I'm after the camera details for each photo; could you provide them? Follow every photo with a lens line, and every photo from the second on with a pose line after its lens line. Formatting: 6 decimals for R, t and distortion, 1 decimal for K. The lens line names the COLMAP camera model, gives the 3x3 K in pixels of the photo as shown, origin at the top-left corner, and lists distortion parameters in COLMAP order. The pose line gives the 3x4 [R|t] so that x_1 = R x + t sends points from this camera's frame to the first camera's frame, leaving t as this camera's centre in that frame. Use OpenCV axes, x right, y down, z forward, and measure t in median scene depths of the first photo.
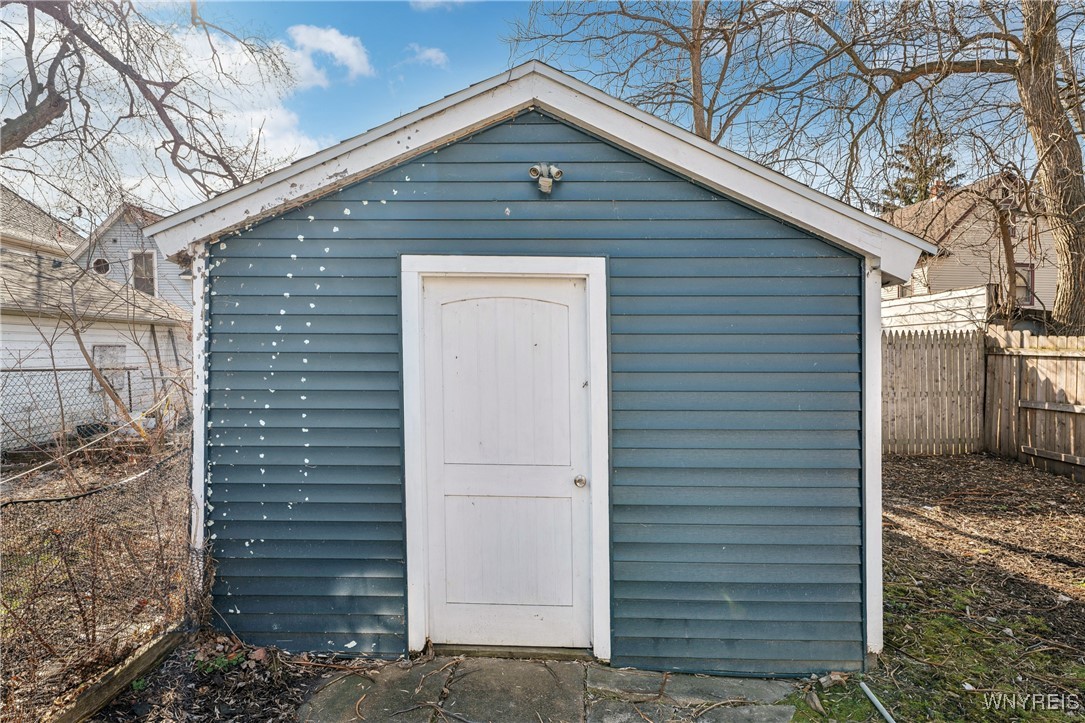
lens RADIAL K [[662.1, 0, 542.5], [0, 662.1, 361.5], [0, 0, 1]] dist [0.000455, -0.000003]
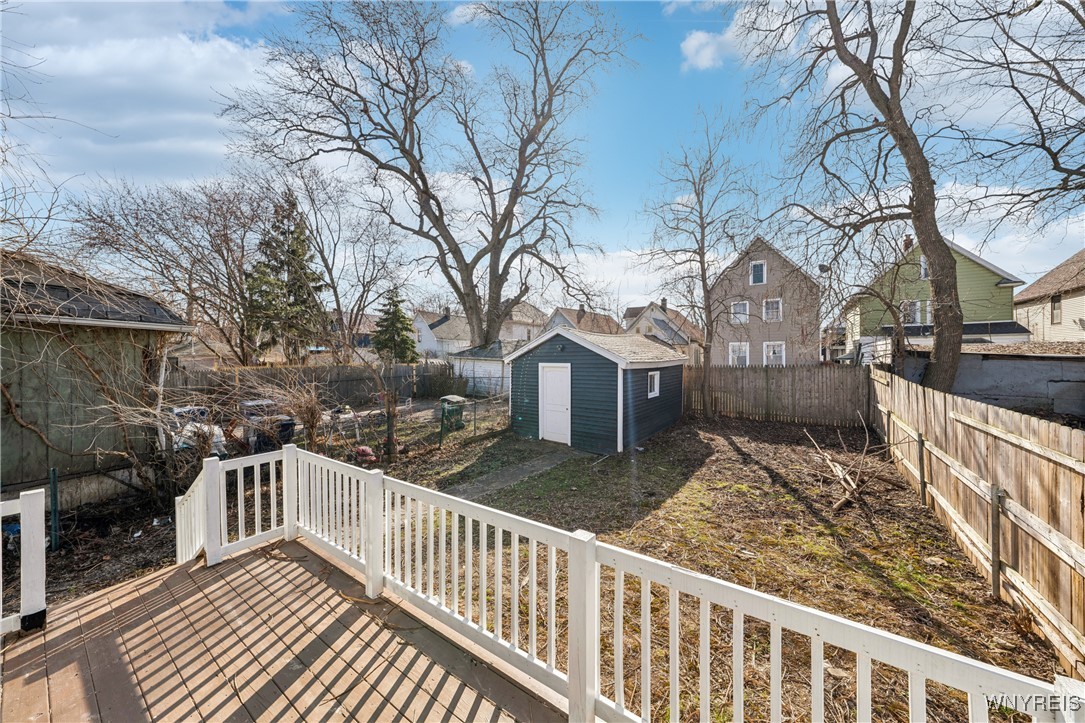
lens RADIAL K [[377.1, 0, 538.3], [0, 377.1, 357.8], [0, 0, 1]] dist [-0.013606, 0.003685]
pose [[0.766884, -0.007247, -0.641745, 0.772096], [0.007070, 0.999971, -0.002845, -0.090251], [0.641747, -0.002356, 0.766913, -0.580613]]
